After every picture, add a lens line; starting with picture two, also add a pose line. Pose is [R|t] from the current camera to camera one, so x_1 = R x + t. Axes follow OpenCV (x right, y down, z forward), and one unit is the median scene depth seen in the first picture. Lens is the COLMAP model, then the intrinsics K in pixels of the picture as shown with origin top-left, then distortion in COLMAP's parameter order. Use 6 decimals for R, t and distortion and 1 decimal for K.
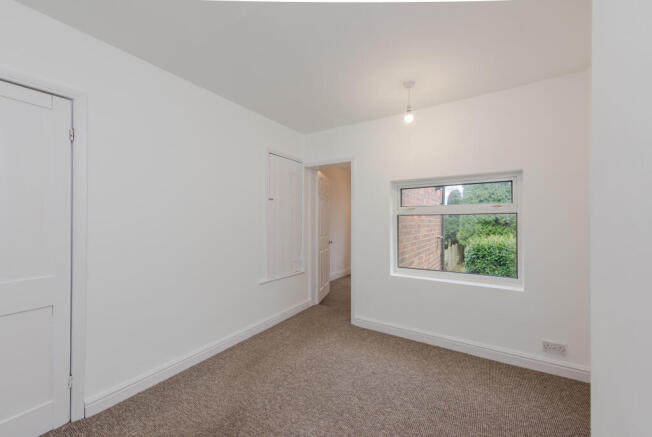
lens RADIAL K [[258.6, 0, 325.6], [0, 258.6, 220.2], [0, 0, 1]] dist [-0.004152, -0.000424]
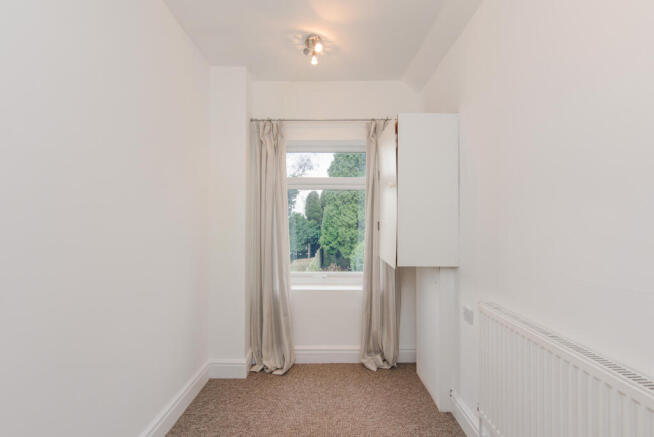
lens RADIAL K [[259.4, 0, 325.9], [0, 259.4, 219.9], [0, 0, 1]] dist [-0.004152, -0.000424]
pose [[0.836815, 0.011892, 0.547357, 0.190051], [-0.002345, 0.999833, -0.018138, 0.043808], [-0.547481, 0.013895, 0.836703, 1.732895]]
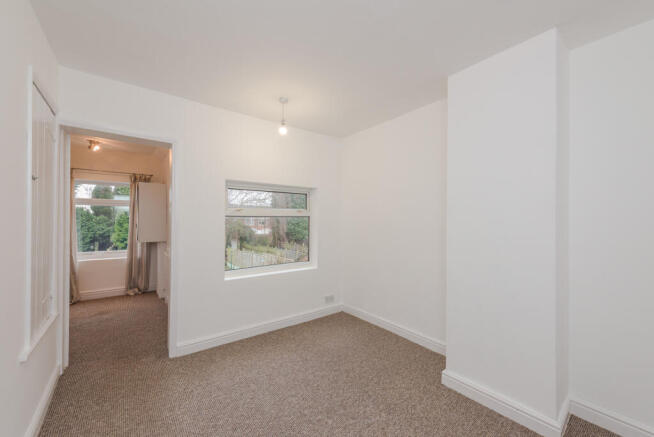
lens RADIAL K [[259.4, 0, 331.6], [0, 259.4, 217.5], [0, 0, 1]] dist [-0.004152, -0.000424]
pose [[0.316574, 0.012599, 0.948484, -0.543989], [-0.006939, 0.999916, -0.010966, -0.006168], [-0.948542, -0.003110, 0.316635, 0.358336]]
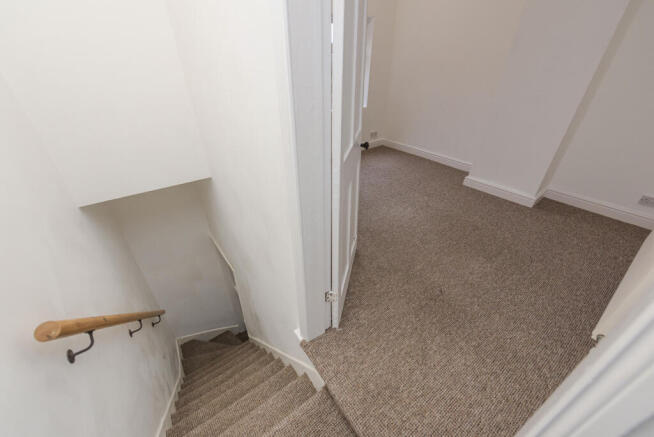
lens RADIAL K [[259.4, 0, 324.4], [0, 259.4, 218.6], [0, 0, 1]] dist [-0.004152, -0.000424]
pose [[0.348349, -0.493122, 0.797172, -0.922220], [0.017688, 0.853746, 0.520389, -0.001790], [-0.937198, -0.167176, 0.306124, 0.493009]]
